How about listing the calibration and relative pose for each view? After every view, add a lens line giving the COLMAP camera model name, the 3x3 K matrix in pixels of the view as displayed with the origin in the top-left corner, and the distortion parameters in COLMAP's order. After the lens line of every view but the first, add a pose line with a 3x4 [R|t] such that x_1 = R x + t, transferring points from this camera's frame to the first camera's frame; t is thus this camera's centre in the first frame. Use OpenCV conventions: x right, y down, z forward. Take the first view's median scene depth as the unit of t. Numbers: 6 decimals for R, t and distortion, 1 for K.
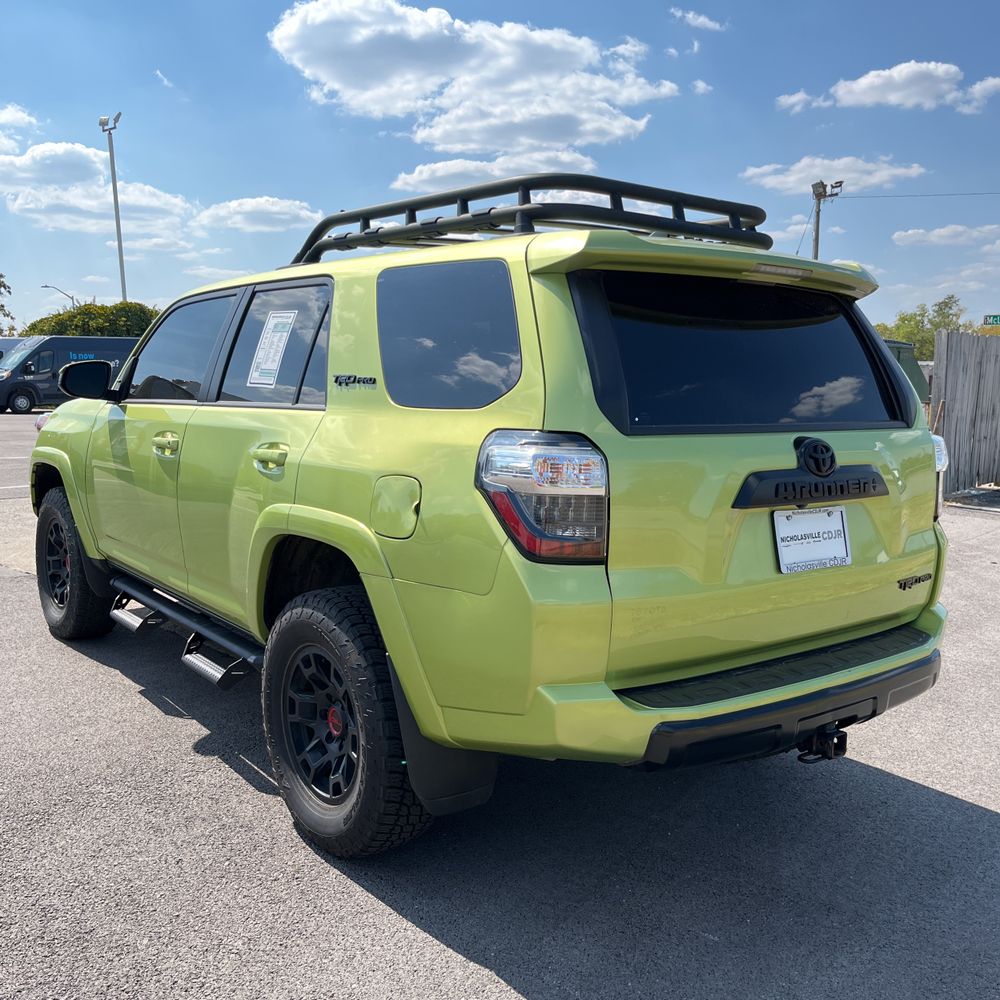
lens RADIAL K [[1026.7, 0, 486.0], [0, 1026.7, 498.6], [0, 0, 1]] dist [0.023453, 0.000000]
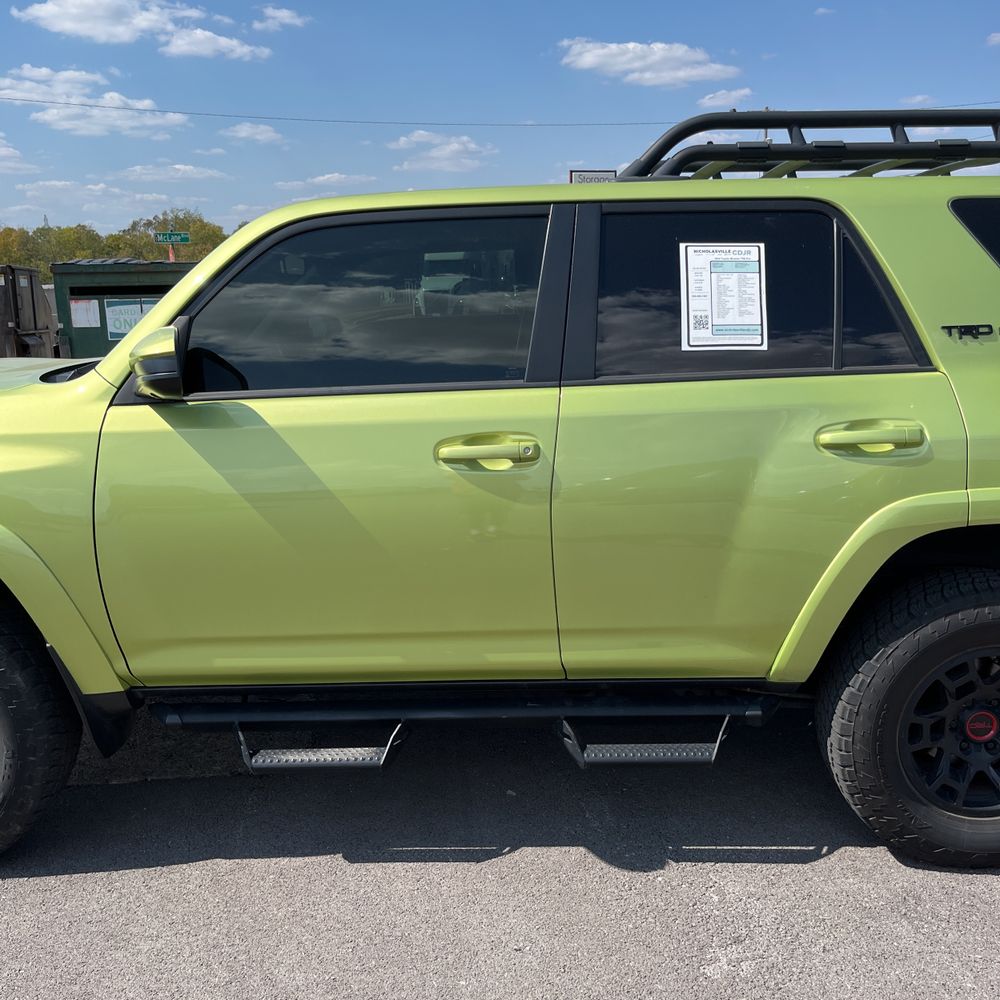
lens RADIAL K [[1026.7, 0, 511.0], [0, 1026.7, 502.1], [0, 0, 1]] dist [0.023453, 0.000000]
pose [[0.599067, -0.190978, 0.777590, -0.970634], [0.125863, 0.981527, 0.144098, -0.137419], [-0.790745, 0.011545, 0.612037, 0.731898]]
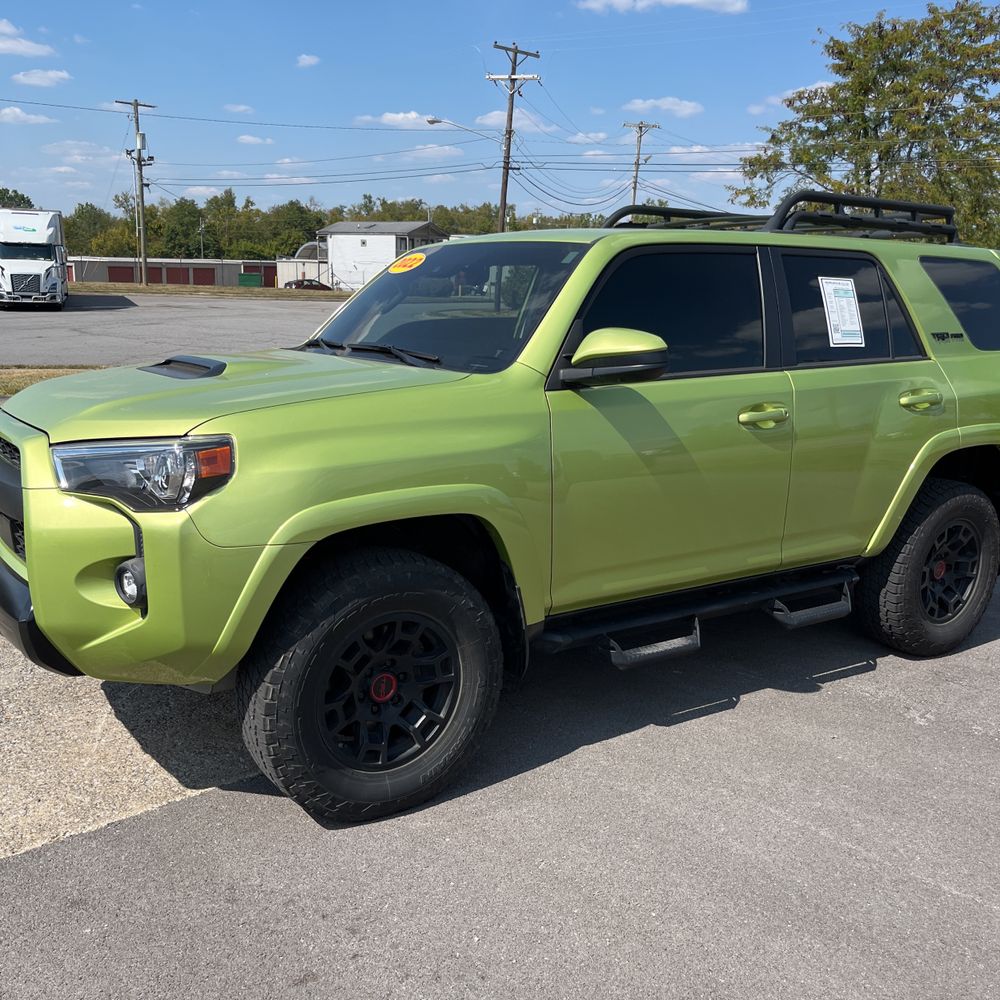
lens RADIAL K [[1026.7, 0, 480.8], [0, 1026.7, 507.4], [0, 0, 1]] dist [0.023453, 0.000000]
pose [[0.055449, -0.226416, 0.972451, -1.506491], [0.103256, 0.970028, 0.219964, -0.247886], [-0.993108, 0.088215, 0.077166, 1.441090]]
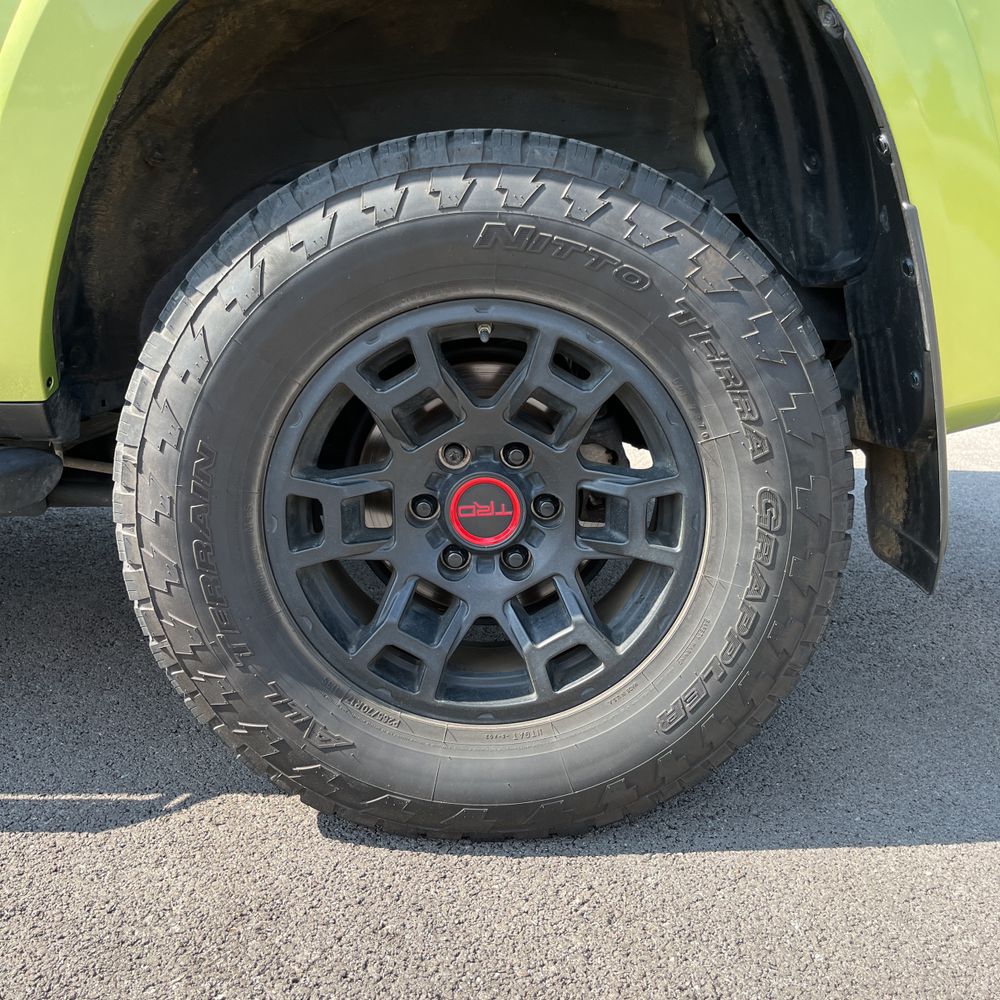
lens RADIAL K [[1026.7, 0, 501.3], [0, 1026.7, 502.9], [0, 0, 1]] dist [0.023453, 0.000000]
pose [[0.604727, -0.225129, 0.763951, -0.399875], [0.125465, 0.974168, 0.187763, 0.136751], [-0.786488, -0.017697, 0.617352, 0.722194]]
